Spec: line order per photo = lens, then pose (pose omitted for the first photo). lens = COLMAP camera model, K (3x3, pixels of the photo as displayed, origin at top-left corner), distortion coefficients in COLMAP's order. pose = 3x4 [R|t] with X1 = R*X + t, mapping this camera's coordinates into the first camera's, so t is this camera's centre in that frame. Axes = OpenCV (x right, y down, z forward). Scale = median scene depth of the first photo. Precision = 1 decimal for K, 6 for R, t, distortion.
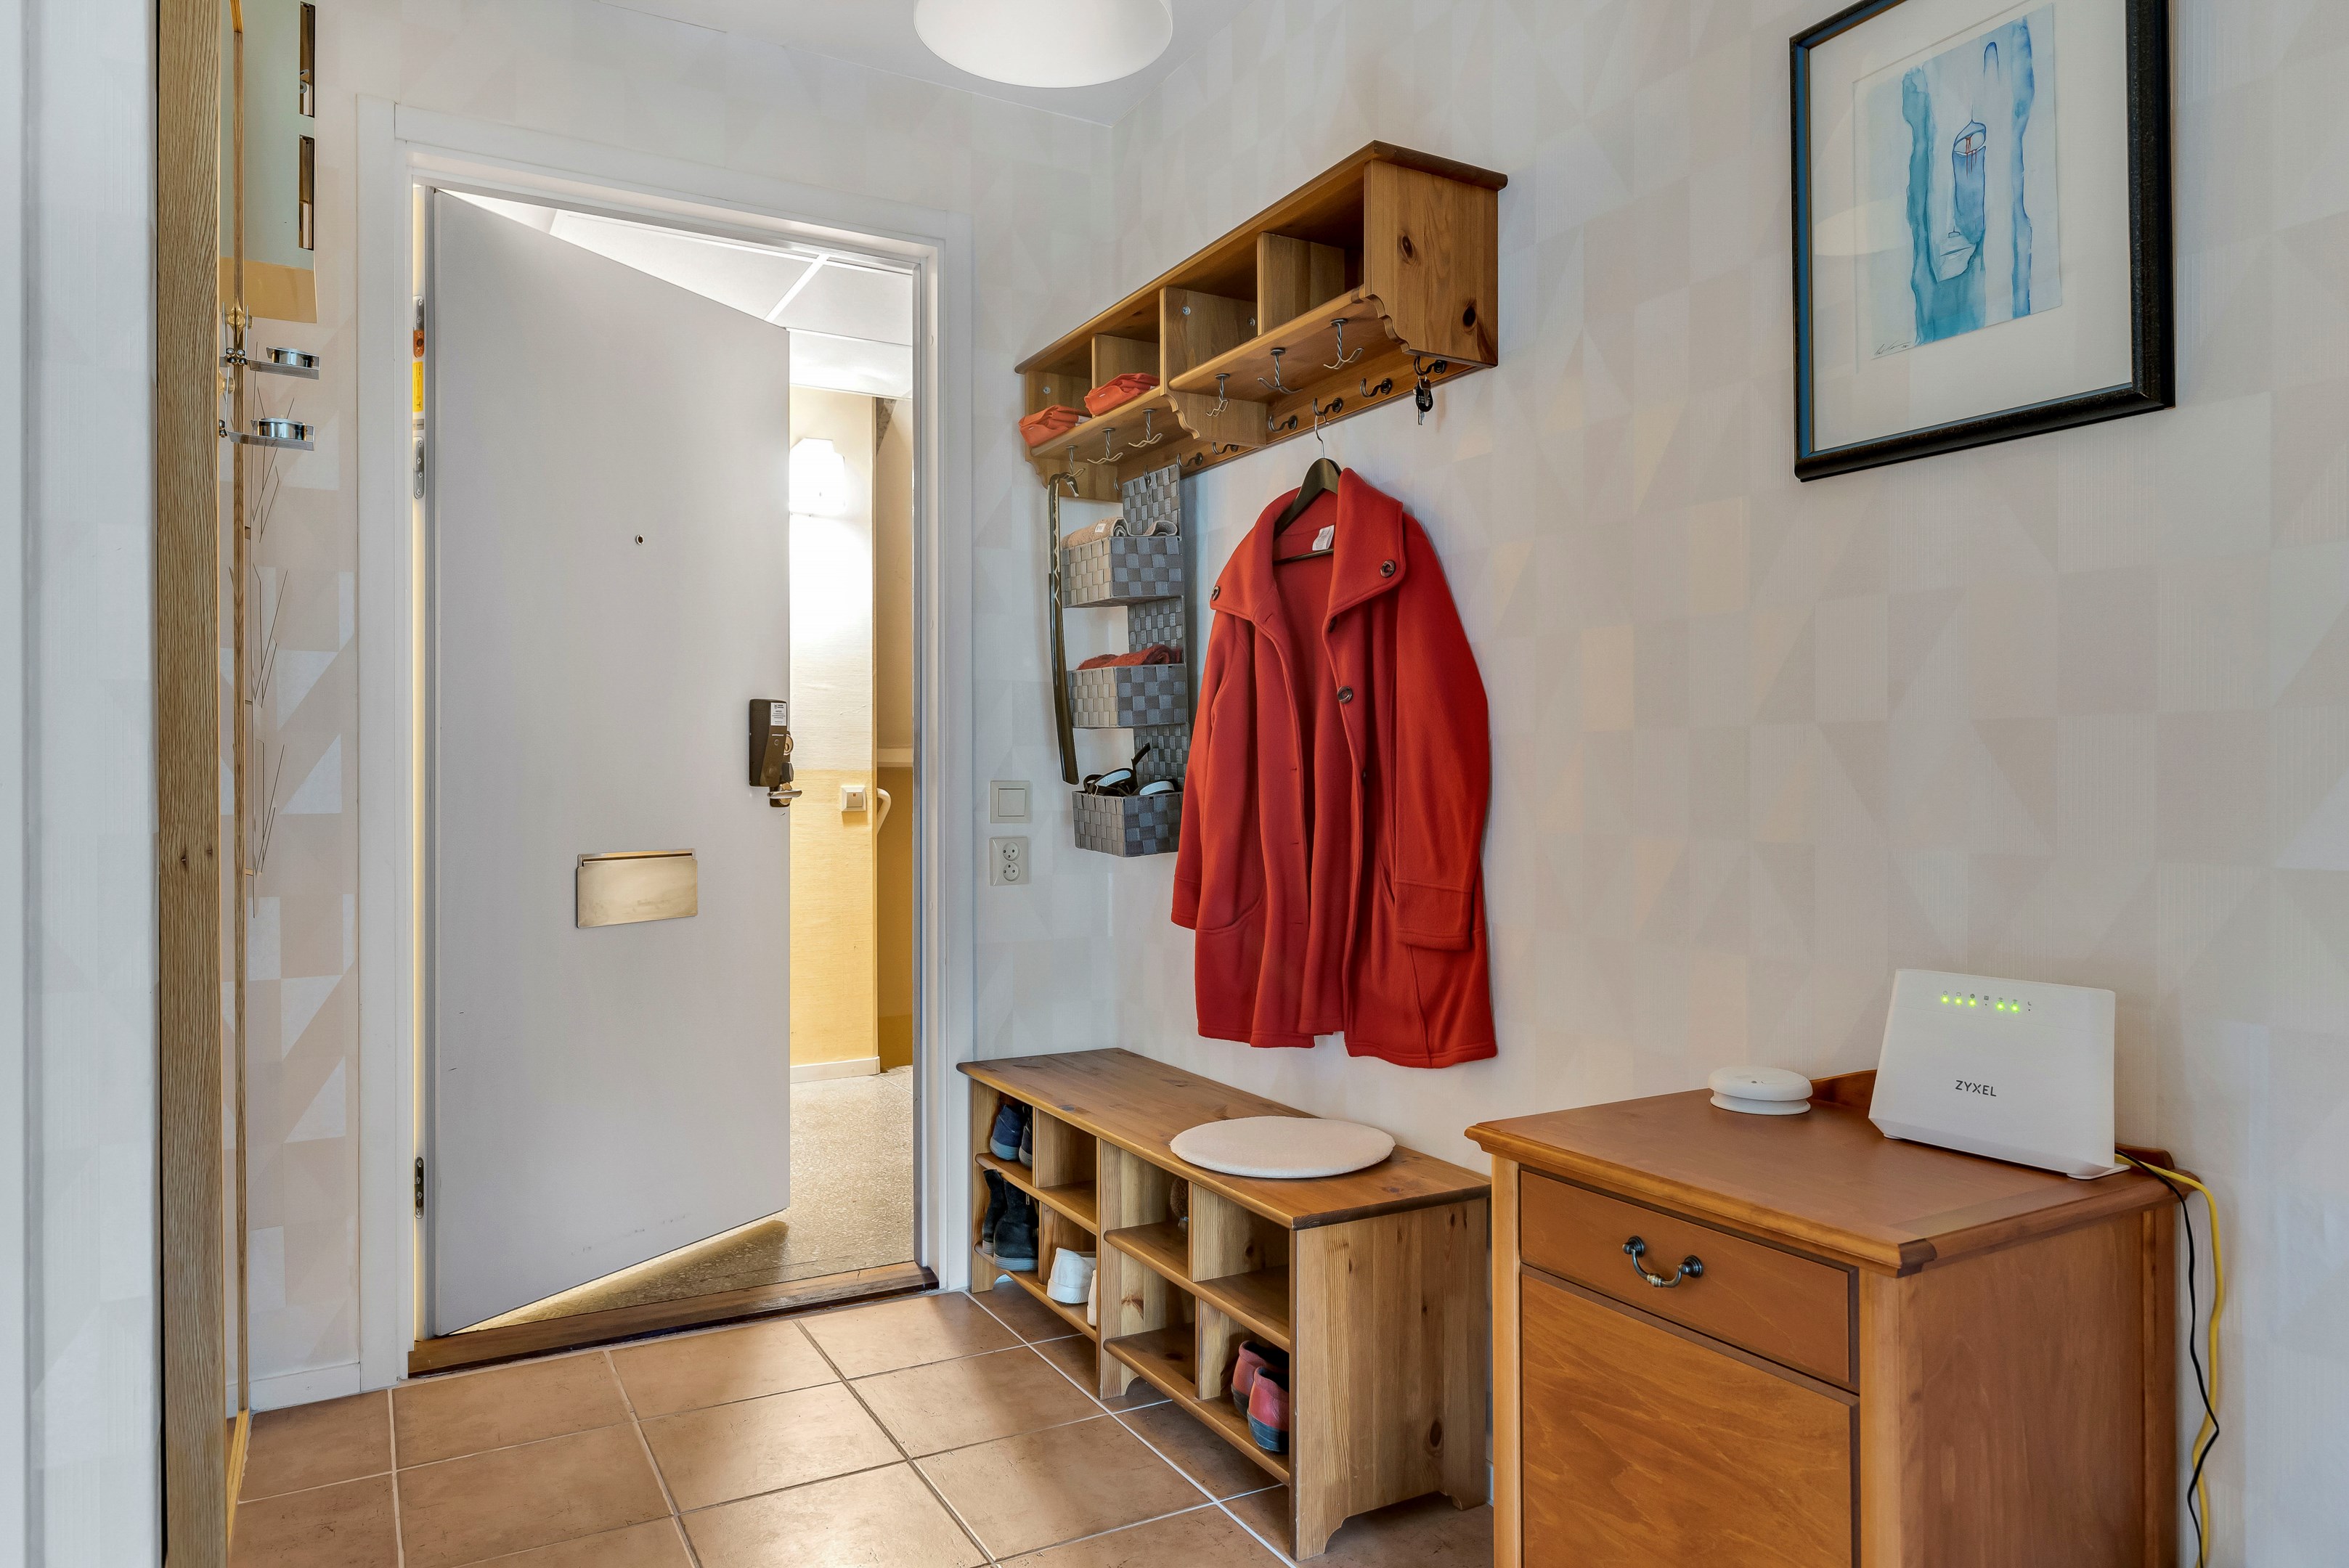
lens RADIAL K [[1474.1, 0, 1174.4], [0, 1474.1, 787.1], [0, 0, 1]] dist [-0.000286, 0.000565]
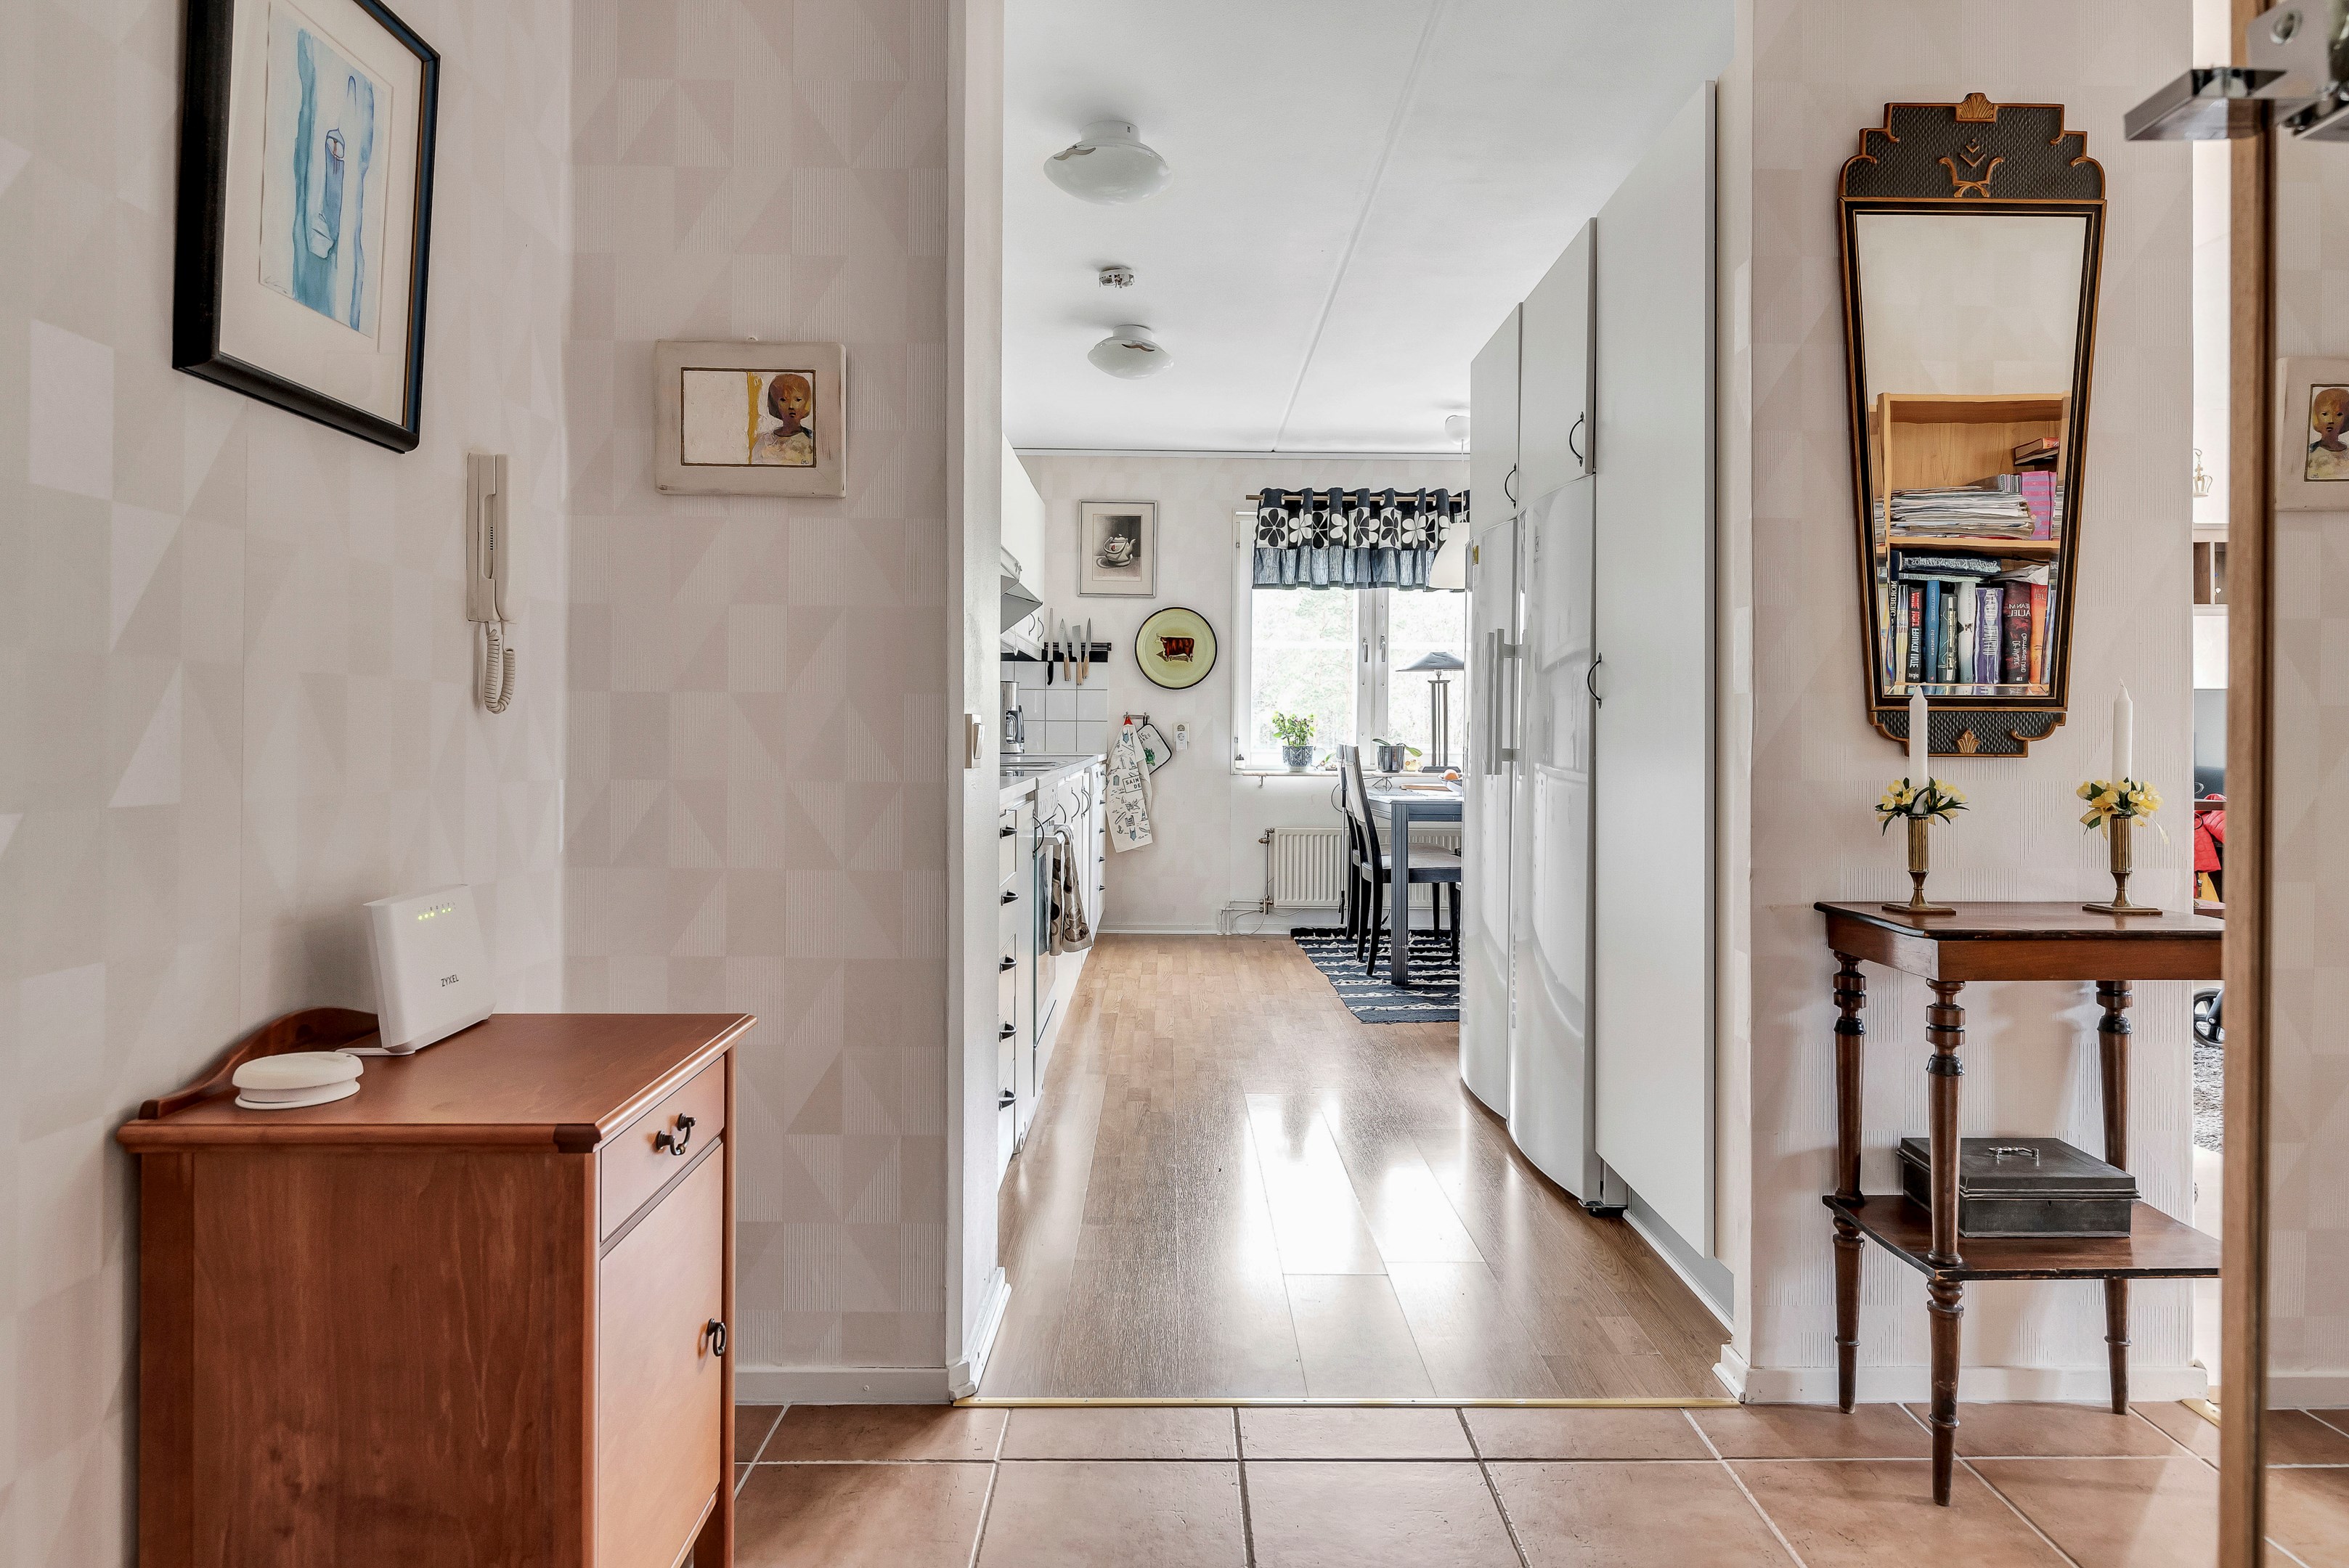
lens RADIAL K [[1474.1, 0, 1173.0], [0, 1474.1, 727.1], [0, 0, 1]] dist [-0.000286, 0.000565]
pose [[-0.875932, -0.004409, 0.482414, -0.536023], [-0.008893, 0.999936, -0.007009, -0.003541], [-0.482352, -0.010430, -0.875916, 1.653671]]
